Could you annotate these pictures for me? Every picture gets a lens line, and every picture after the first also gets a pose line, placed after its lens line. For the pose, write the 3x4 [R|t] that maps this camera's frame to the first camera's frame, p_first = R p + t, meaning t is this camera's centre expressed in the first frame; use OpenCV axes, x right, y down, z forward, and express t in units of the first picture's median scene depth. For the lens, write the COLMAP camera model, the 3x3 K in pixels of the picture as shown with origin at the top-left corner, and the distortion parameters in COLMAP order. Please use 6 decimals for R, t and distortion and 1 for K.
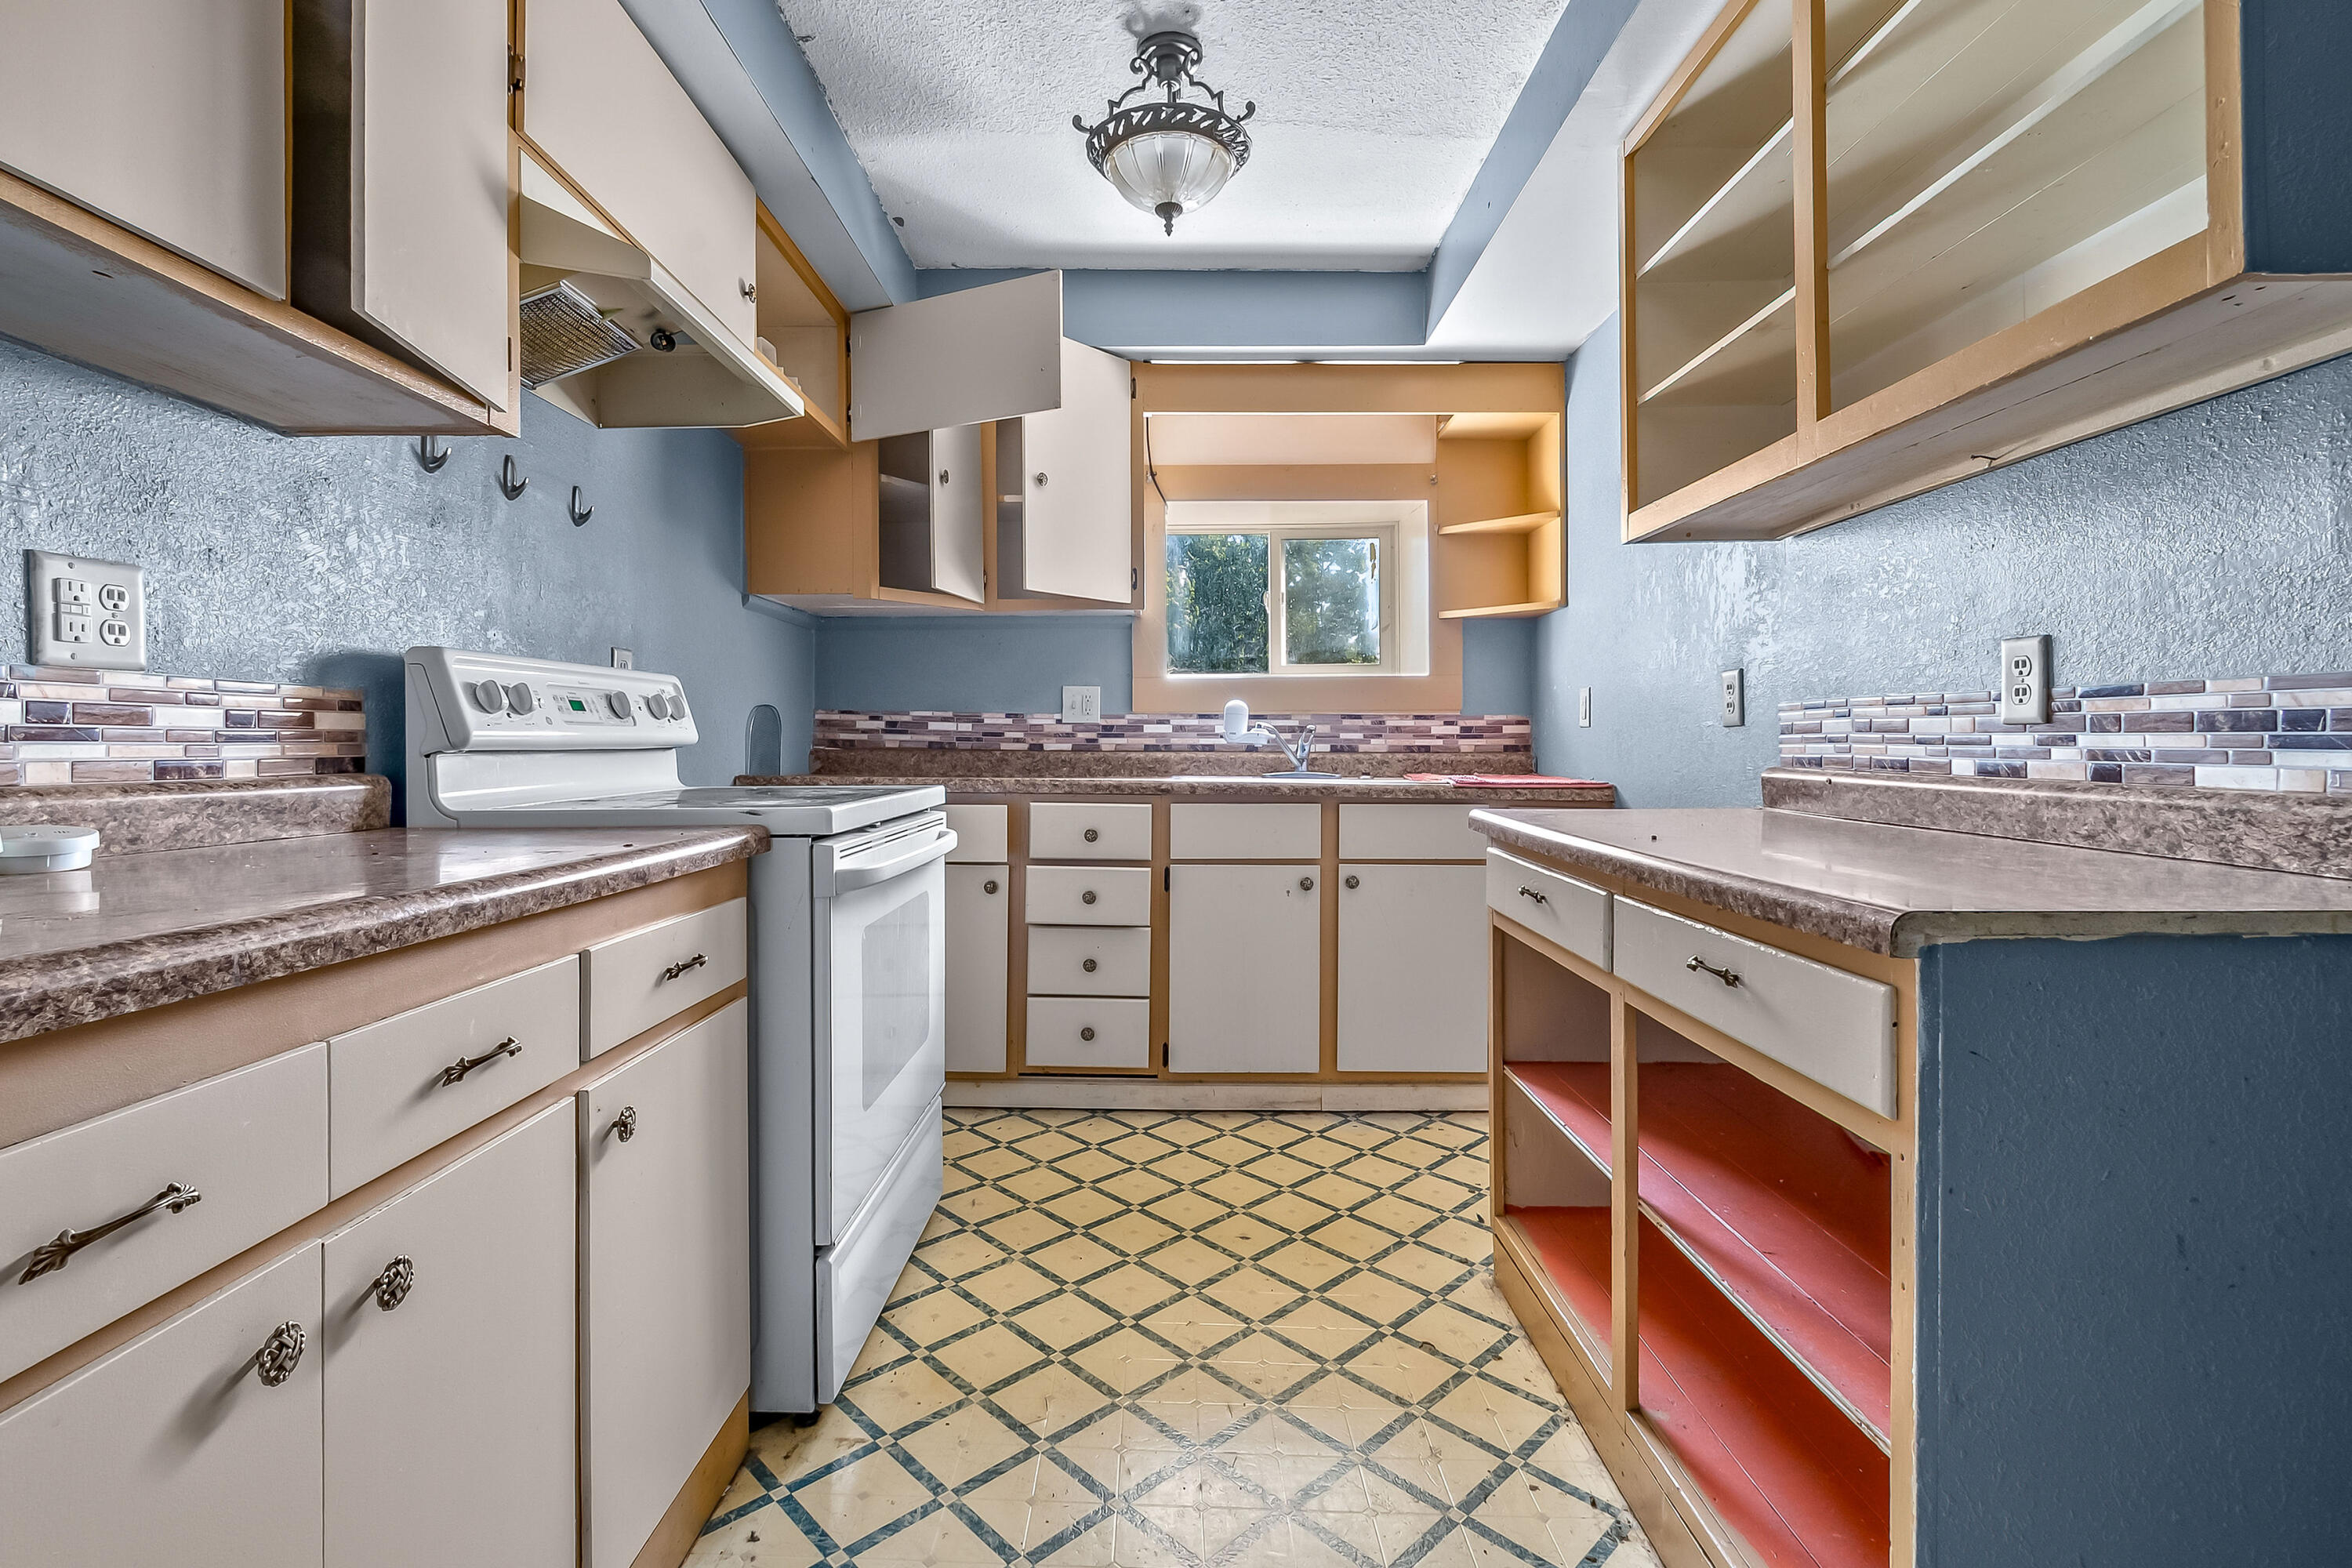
lens RADIAL K [[1059.6, 0, 1172.8], [0, 1059.6, 745.7], [0, 0, 1]] dist [0.002139, 0.000232]
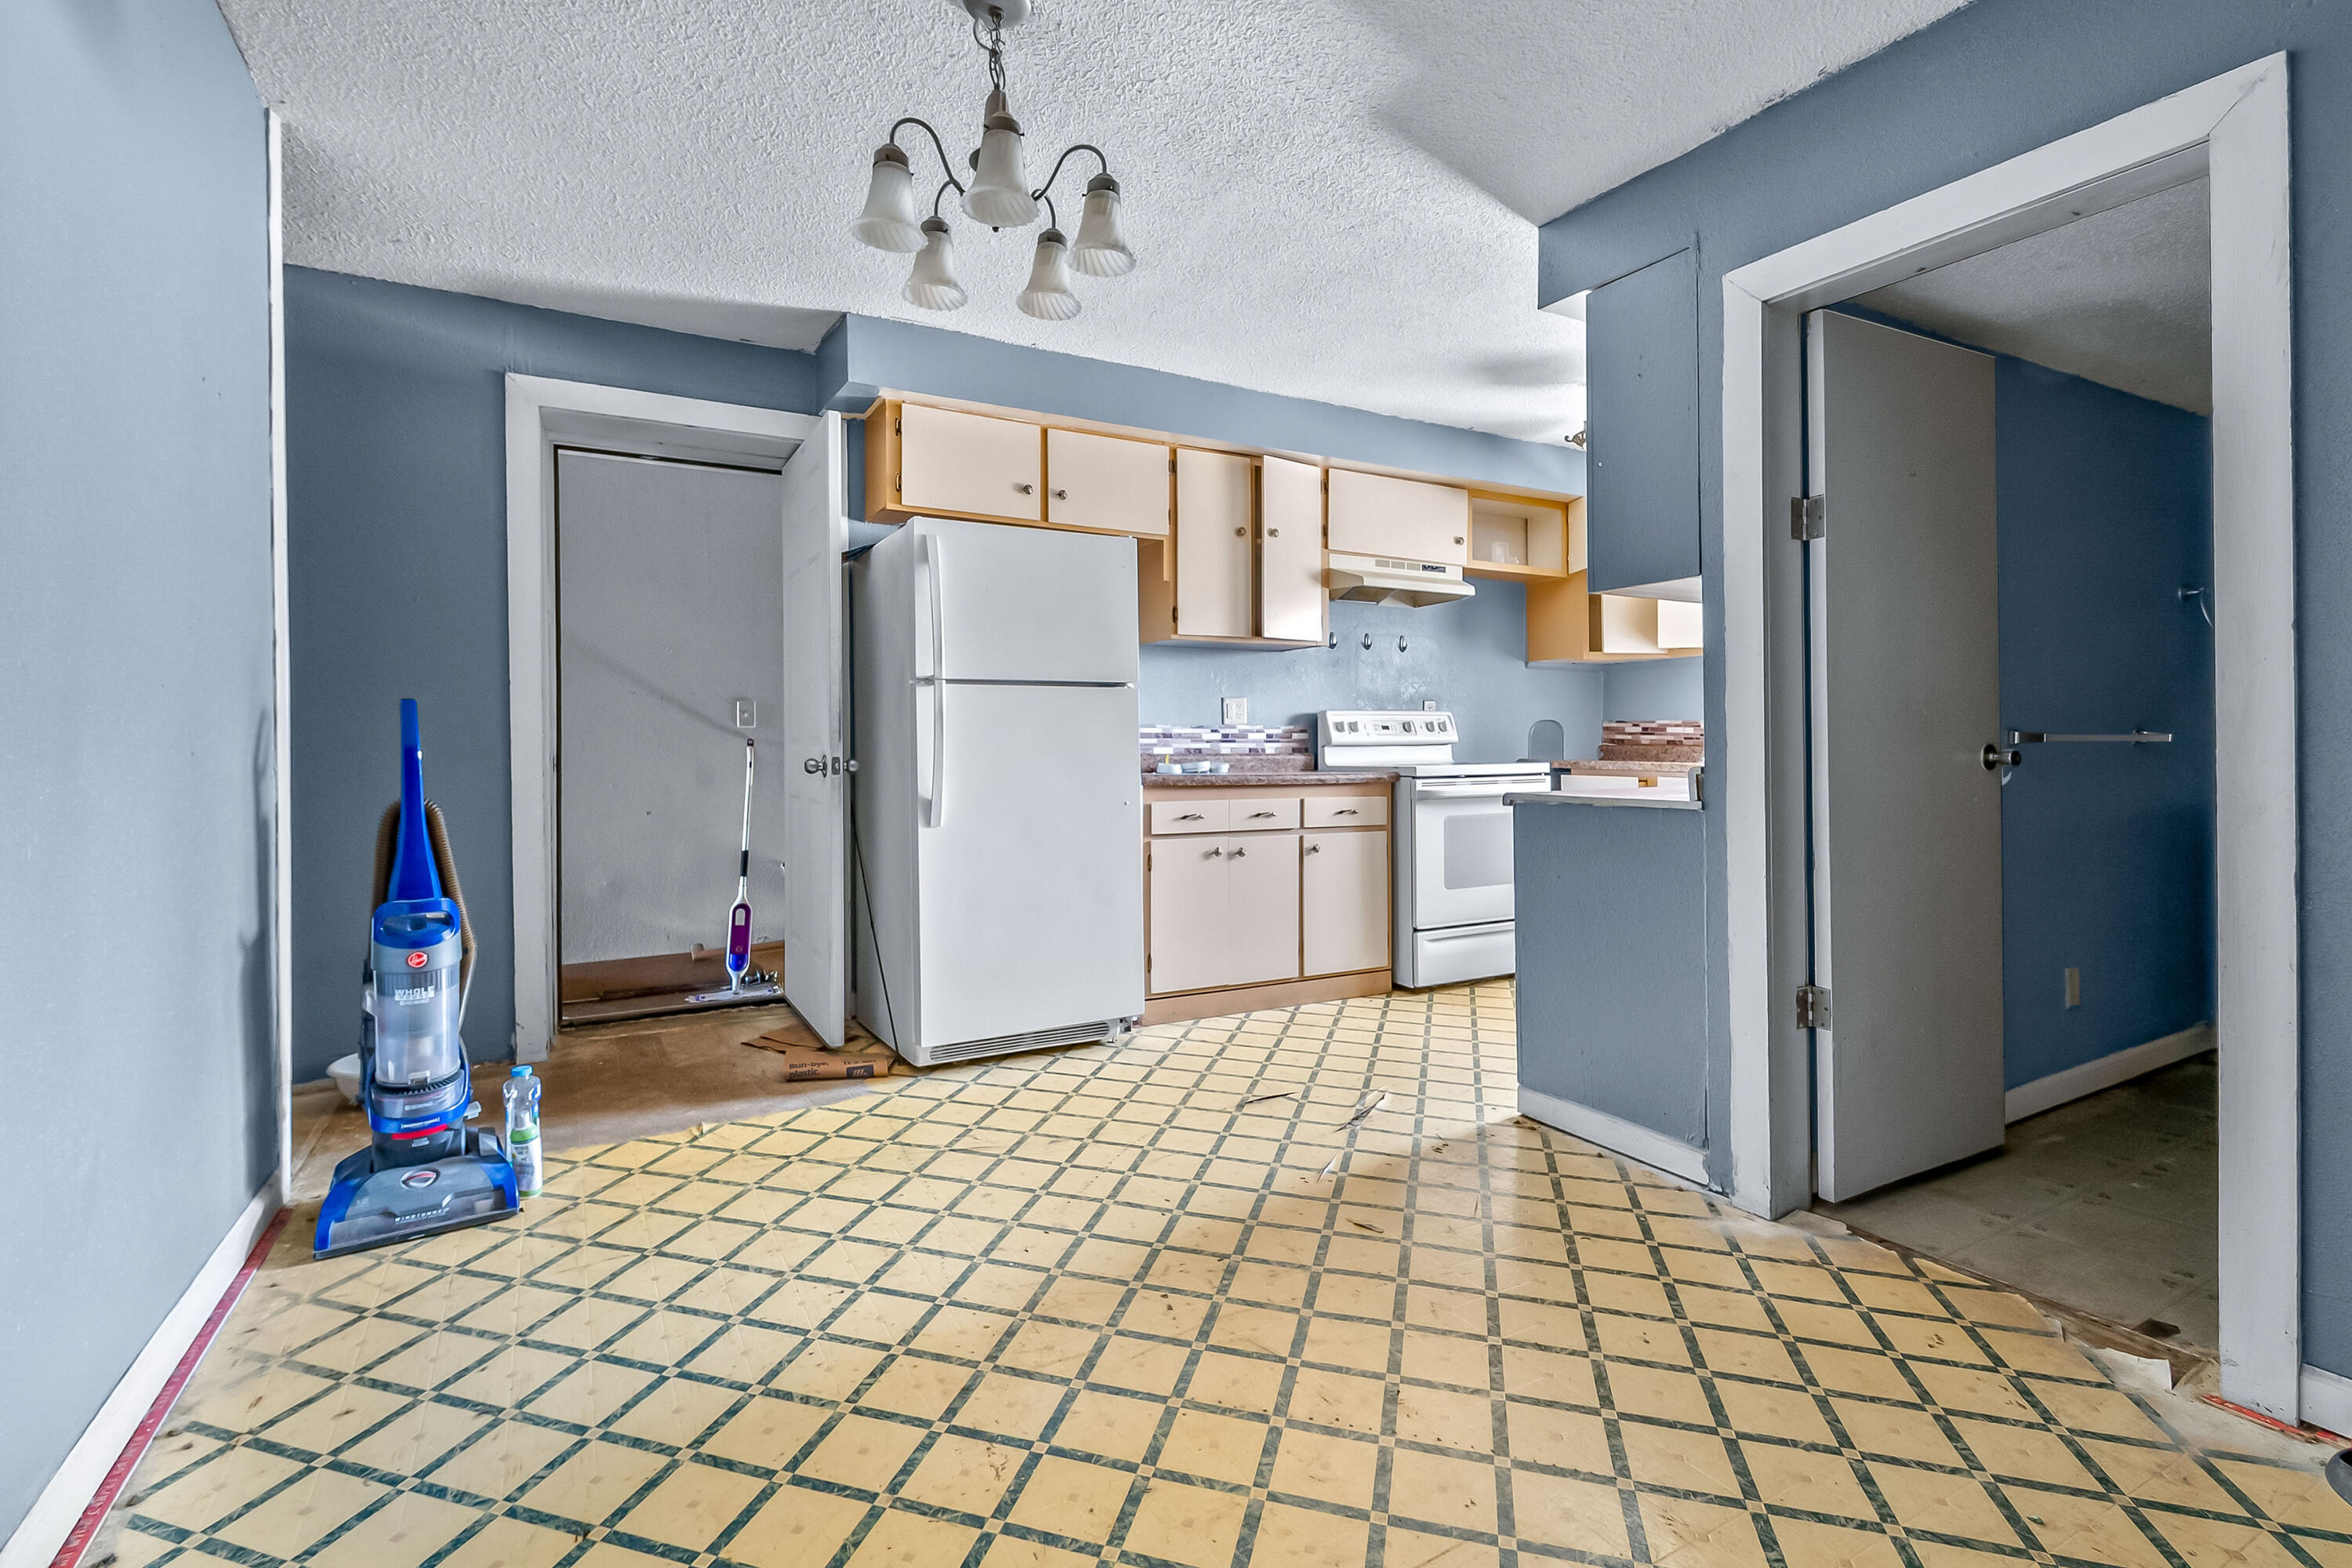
lens RADIAL K [[1059.6, 0, 1172.8], [0, 1059.6, 745.7], [0, 0, 1]] dist [0.002139, 0.000232]
pose [[0.491436, -0.002586, -0.870910, 1.744945], [0.003792, 0.999992, -0.000829, 0.006830], [0.870906, -0.002895, 0.491442, -0.869449]]
